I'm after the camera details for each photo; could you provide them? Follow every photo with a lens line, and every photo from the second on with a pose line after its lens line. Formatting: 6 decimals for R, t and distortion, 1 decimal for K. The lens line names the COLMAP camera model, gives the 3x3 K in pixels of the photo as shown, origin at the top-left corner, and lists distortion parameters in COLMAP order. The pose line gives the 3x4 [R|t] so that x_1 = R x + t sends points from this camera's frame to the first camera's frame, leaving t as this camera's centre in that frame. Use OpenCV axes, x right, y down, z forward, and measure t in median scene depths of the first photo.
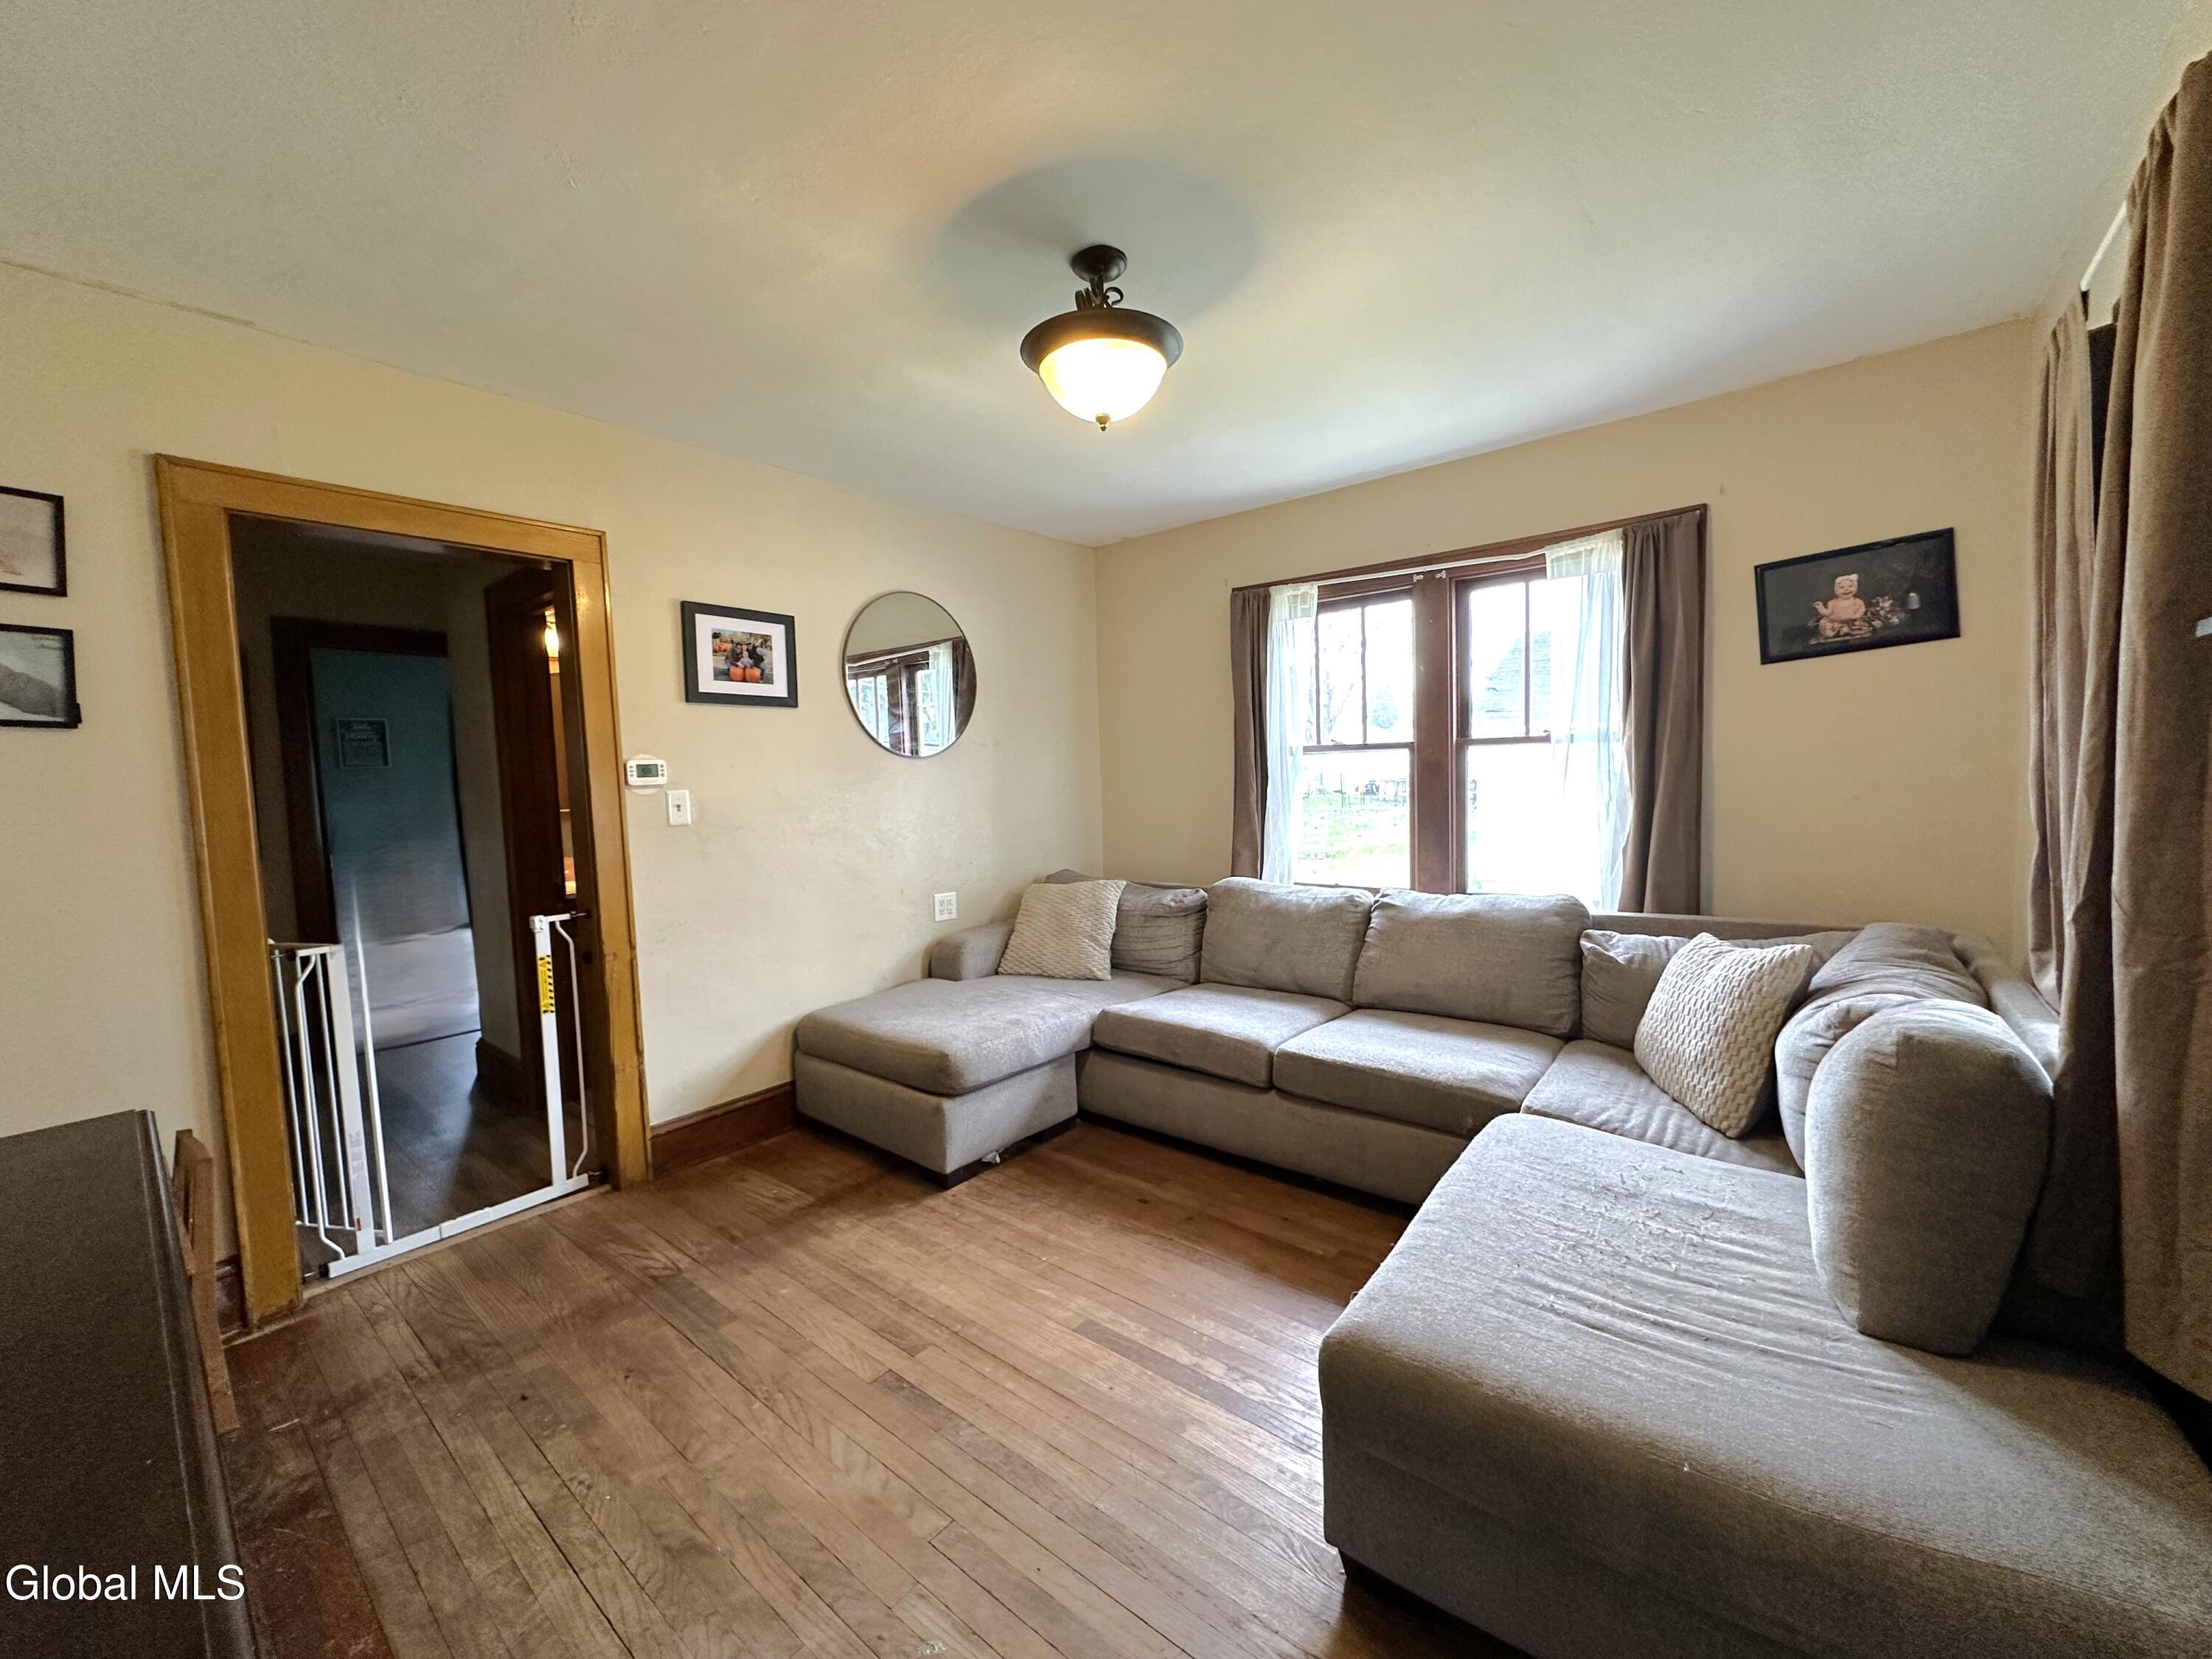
lens RADIAL K [[880.3, 0, 1106.2], [0, 880.3, 824.9], [0, 0, 1]] dist [-0.004012, 0.000557]
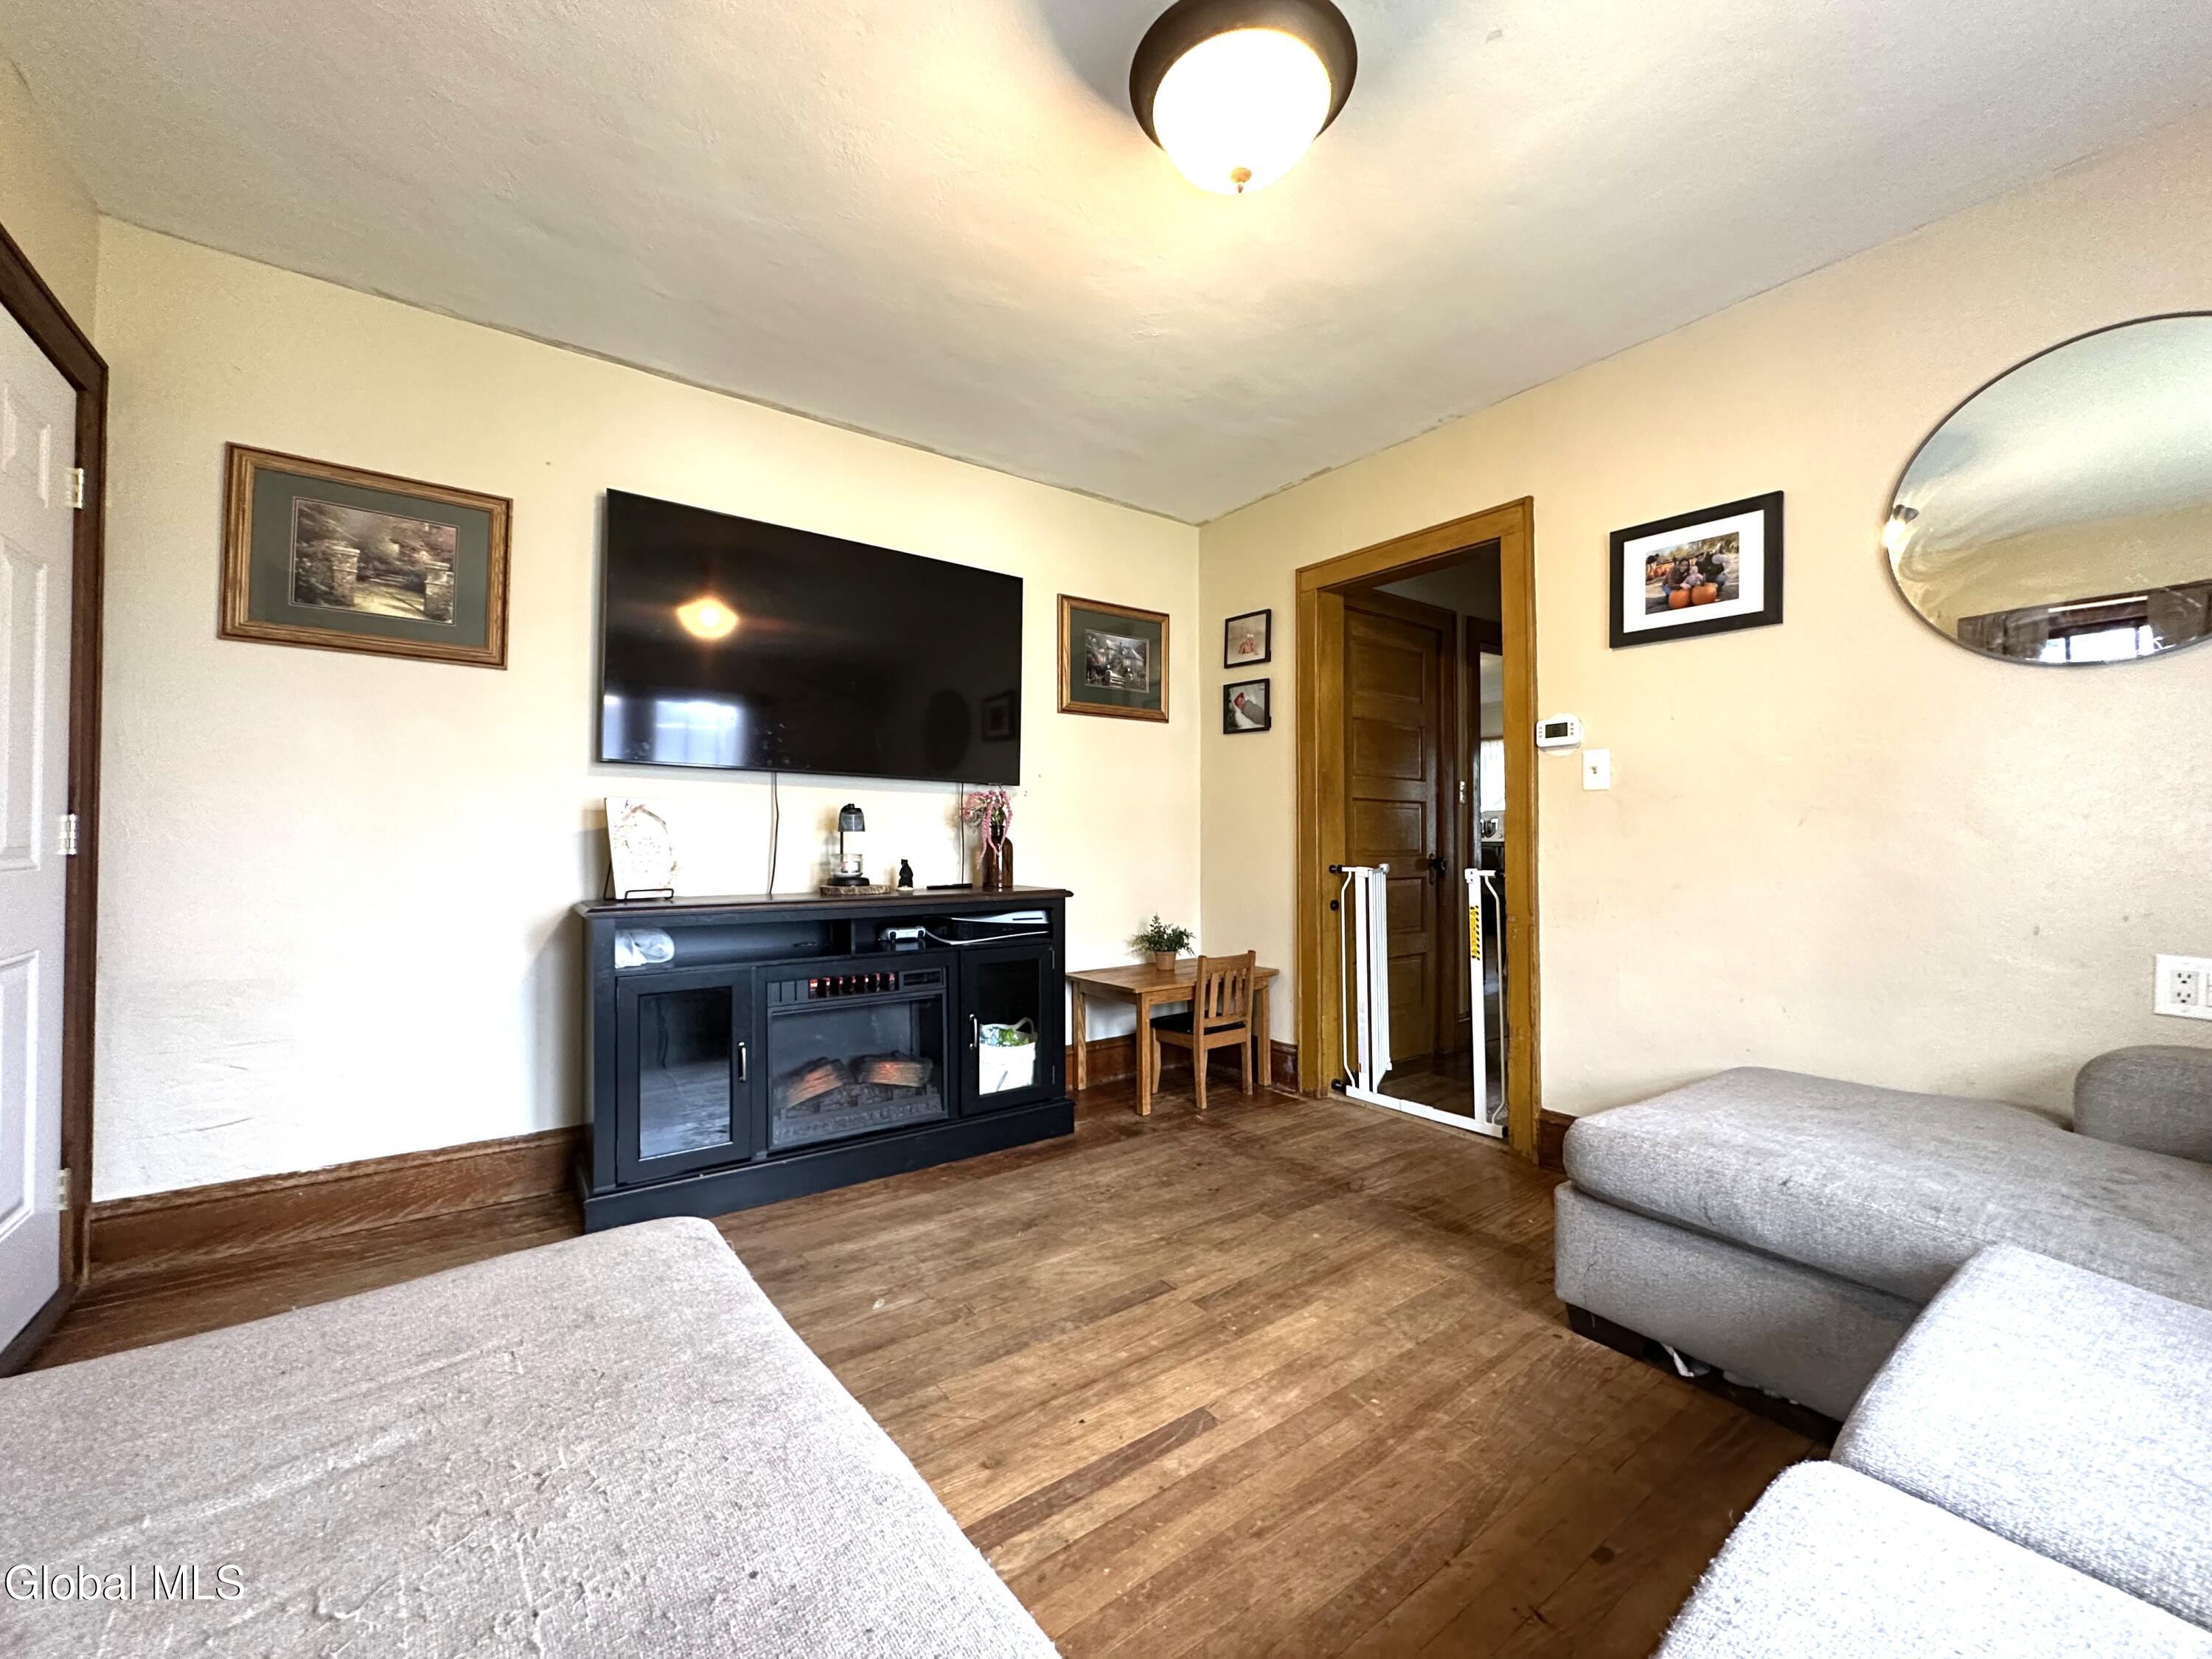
lens RADIAL K [[880.3, 0, 1106.2], [0, 880.3, 824.9], [0, 0, 1]] dist [-0.004012, 0.000557]
pose [[-0.241868, 0.016822, -0.970163, 0.541800], [-0.057515, 0.997843, 0.031641, 0.039771], [0.968603, 0.063452, -0.240379, 0.815157]]
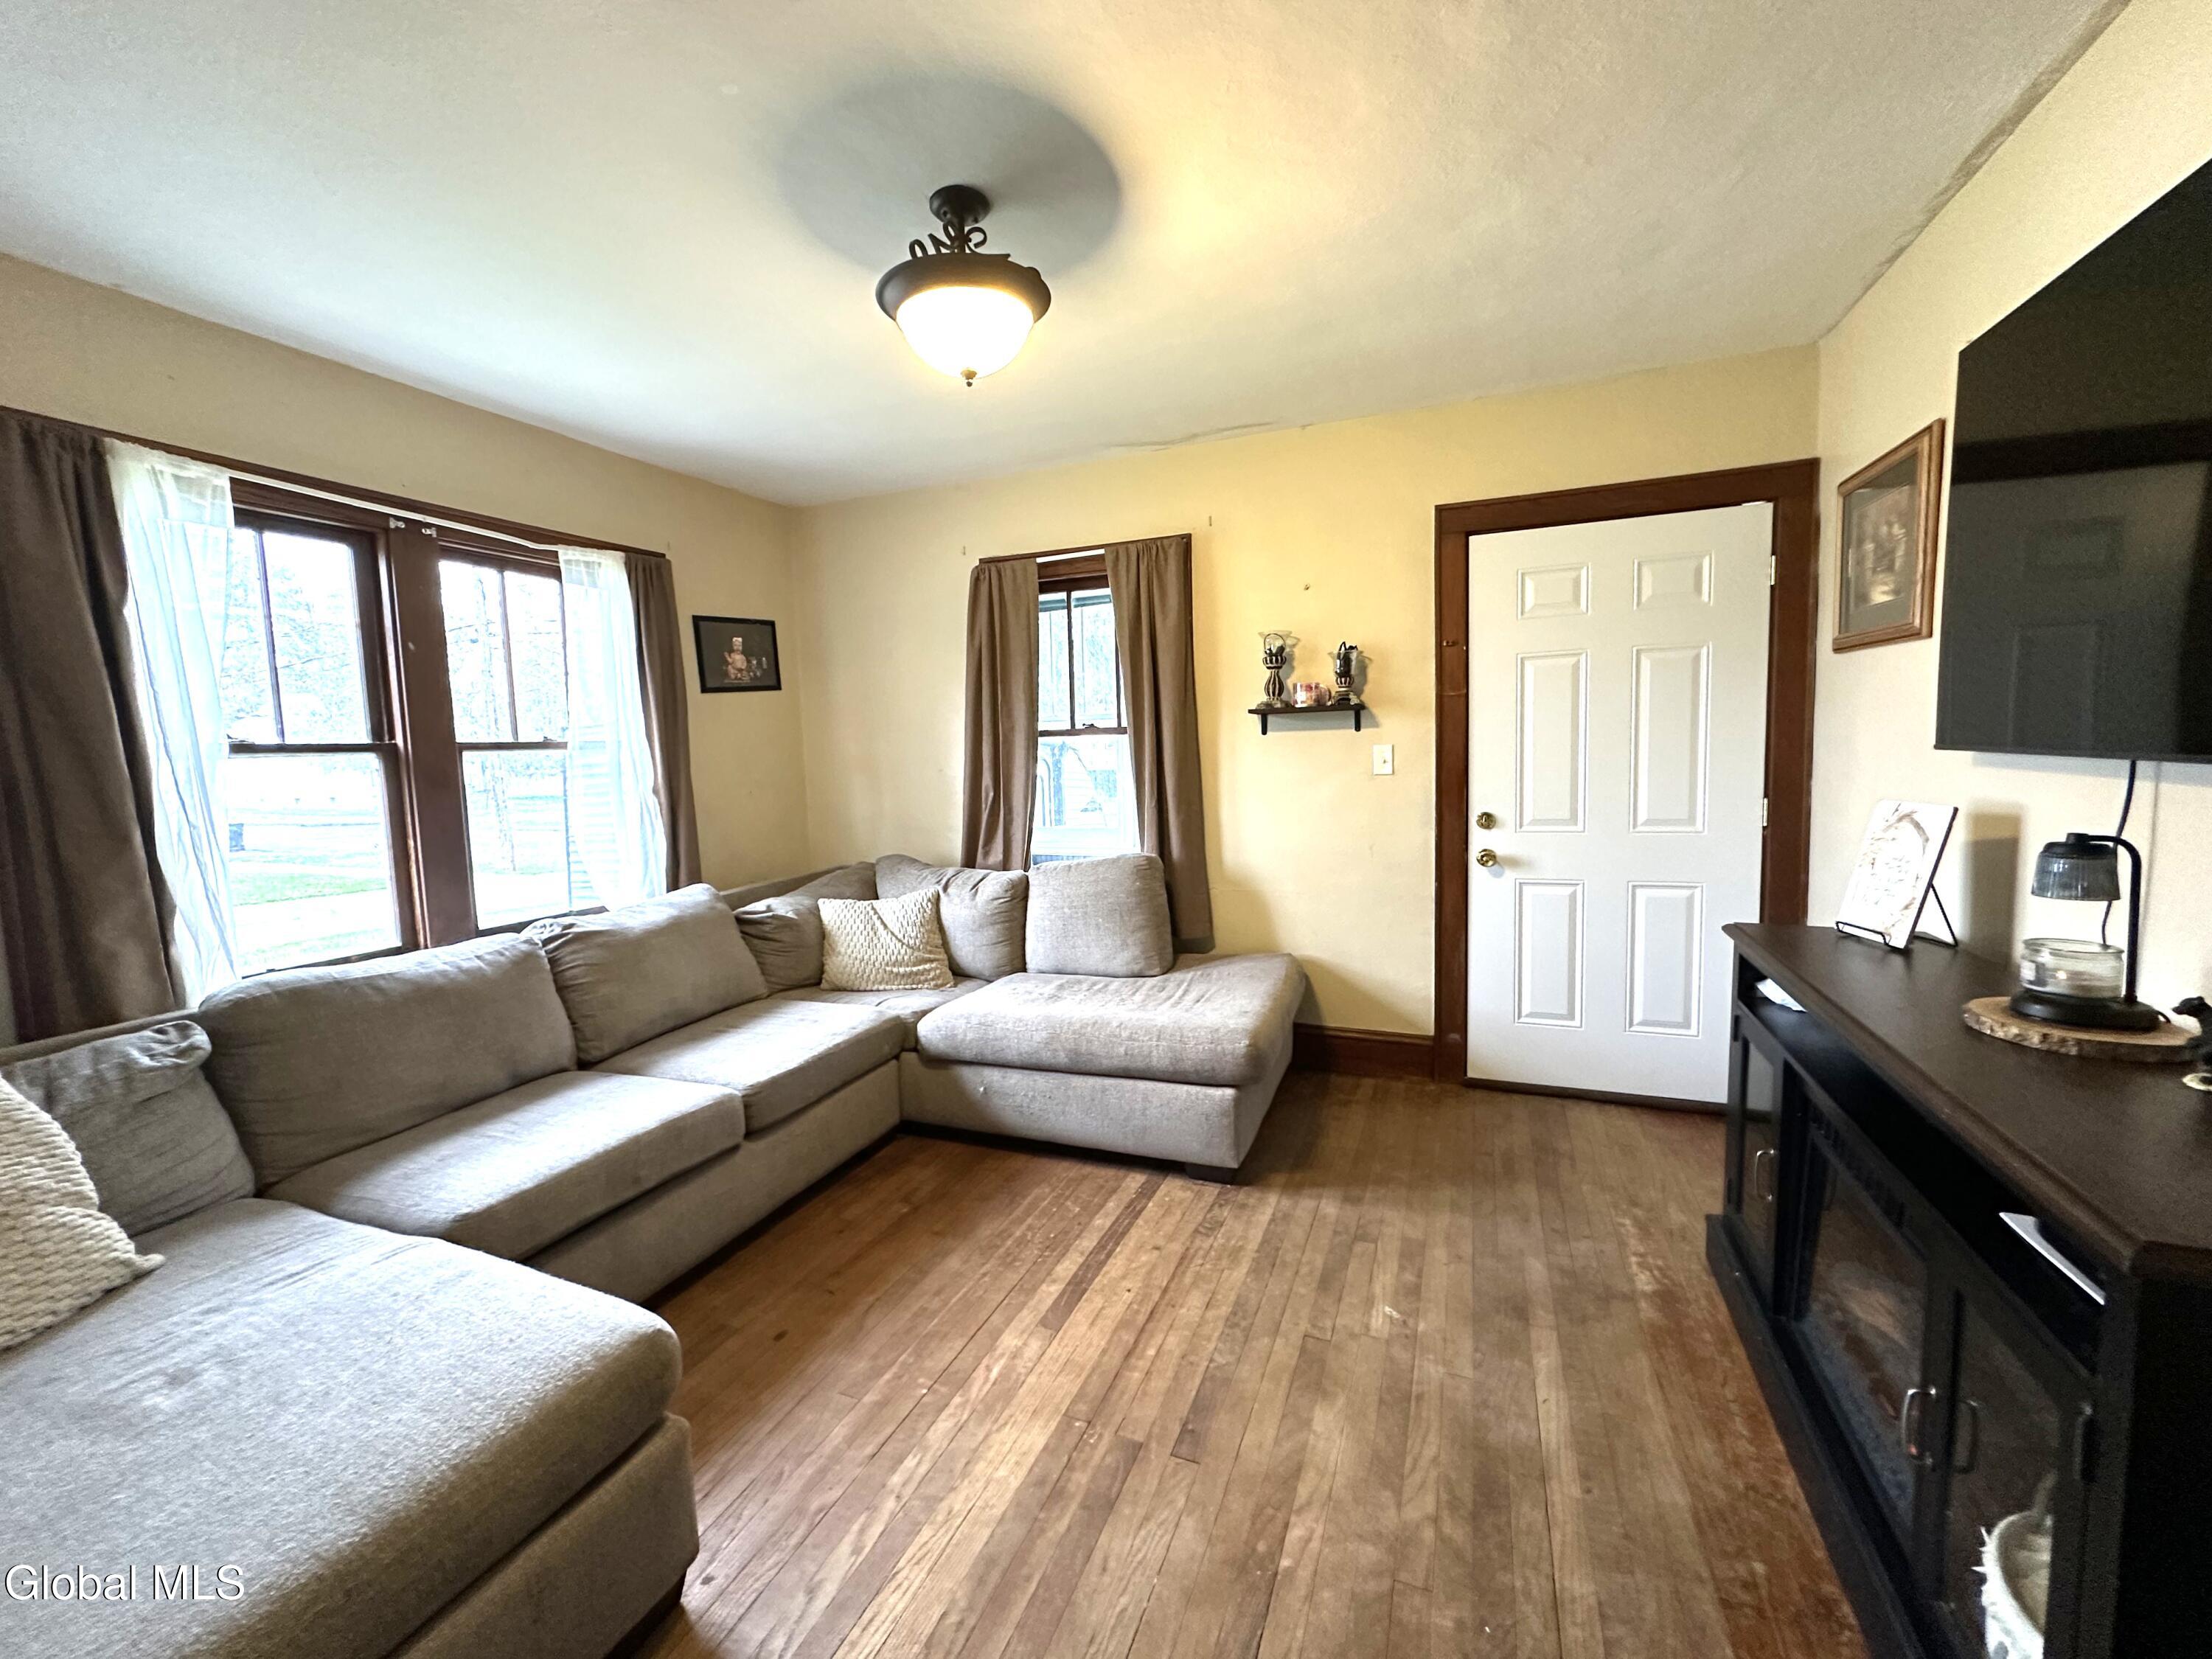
lens RADIAL K [[880.3, 0, 1106.2], [0, 880.3, 824.9], [0, 0, 1]] dist [-0.004012, 0.000557]
pose [[-0.297275, -0.041943, 0.953870, -0.715491], [0.103475, 0.991735, 0.075856, -0.028256], [-0.949168, 0.121252, -0.290478, 0.883503]]
